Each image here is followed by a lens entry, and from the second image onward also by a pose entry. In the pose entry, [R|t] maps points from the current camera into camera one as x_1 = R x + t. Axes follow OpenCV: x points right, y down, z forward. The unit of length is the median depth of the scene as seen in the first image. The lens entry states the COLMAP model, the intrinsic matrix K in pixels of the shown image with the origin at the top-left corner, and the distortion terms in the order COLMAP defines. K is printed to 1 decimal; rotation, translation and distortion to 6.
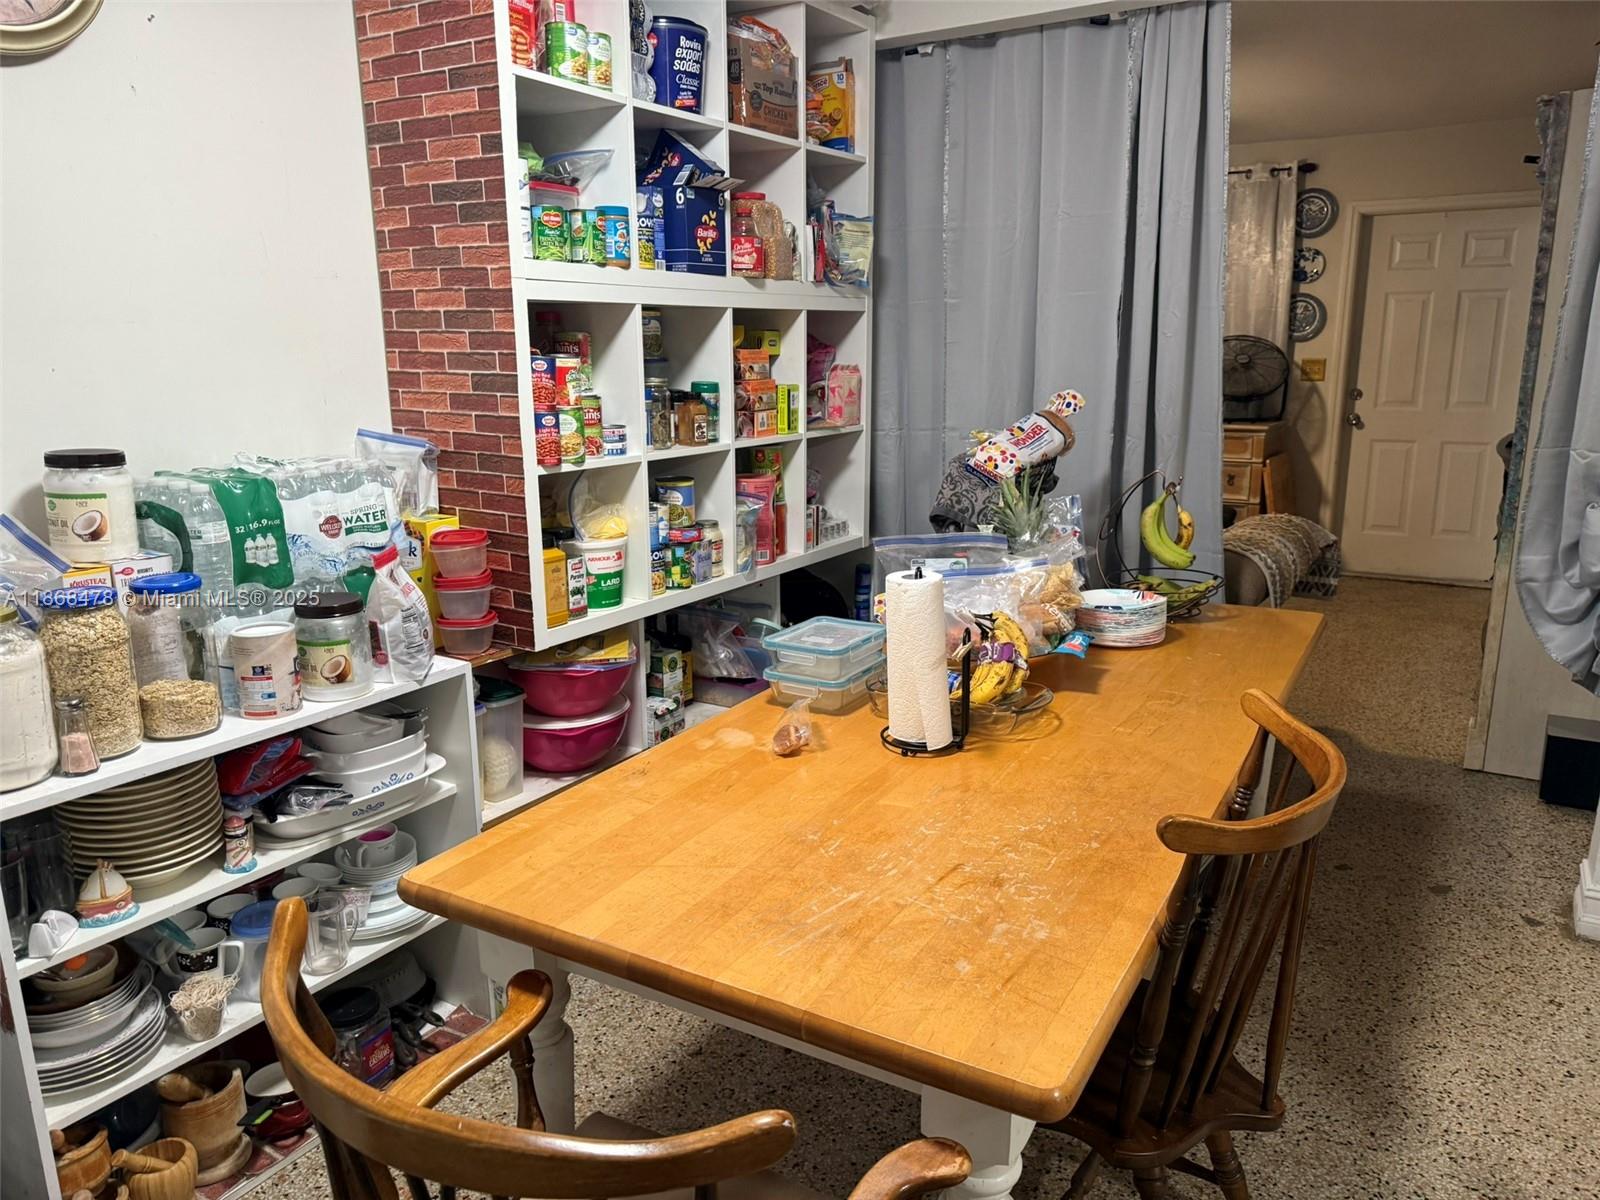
lens RADIAL K [[1126.8, 0, 805.3], [0, 1126.8, 614.2], [0, 0, 1]] dist [0.060387, -0.074702]
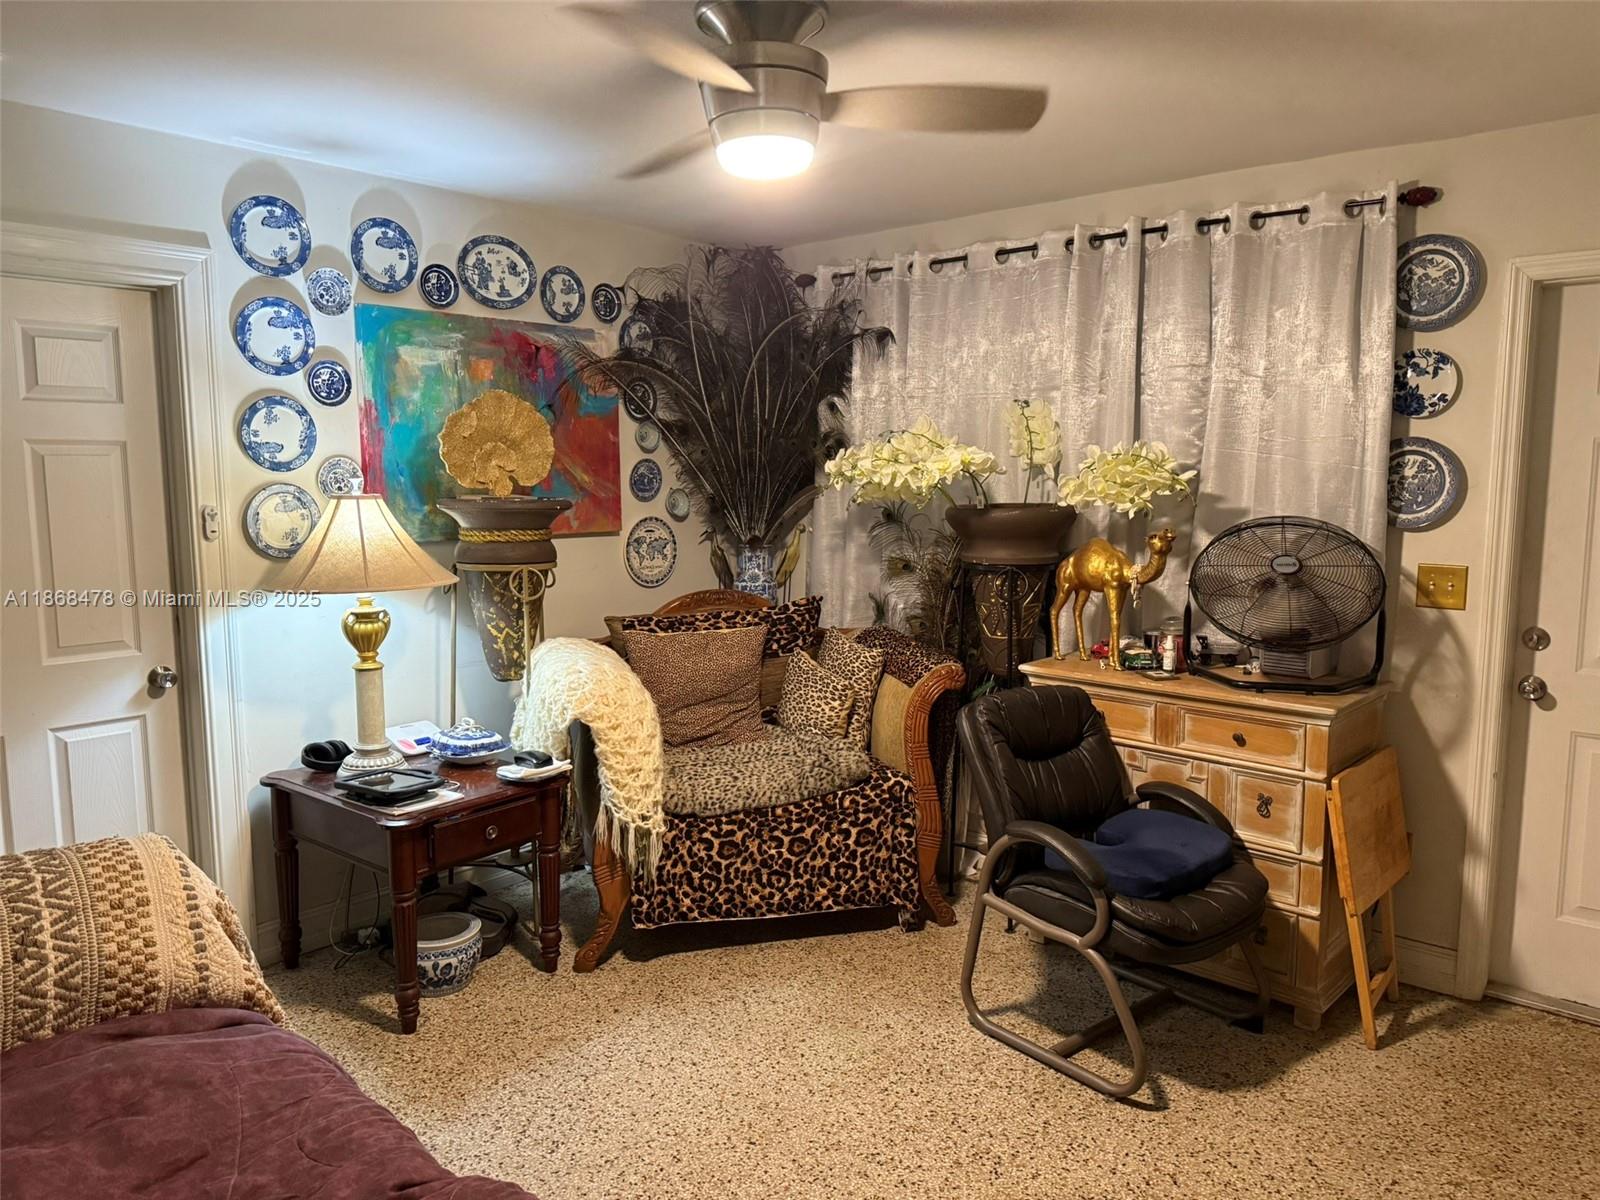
lens RADIAL K [[1126.8, 0, 807.1], [0, 1126.8, 605.8], [0, 0, 1]] dist [0.060387, -0.074702]
pose [[0.988201, 0.032373, -0.149705, 0.599621], [-0.049674, 0.992317, -0.113314, -0.331267], [0.144887, 0.119413, 0.982216, 1.145051]]
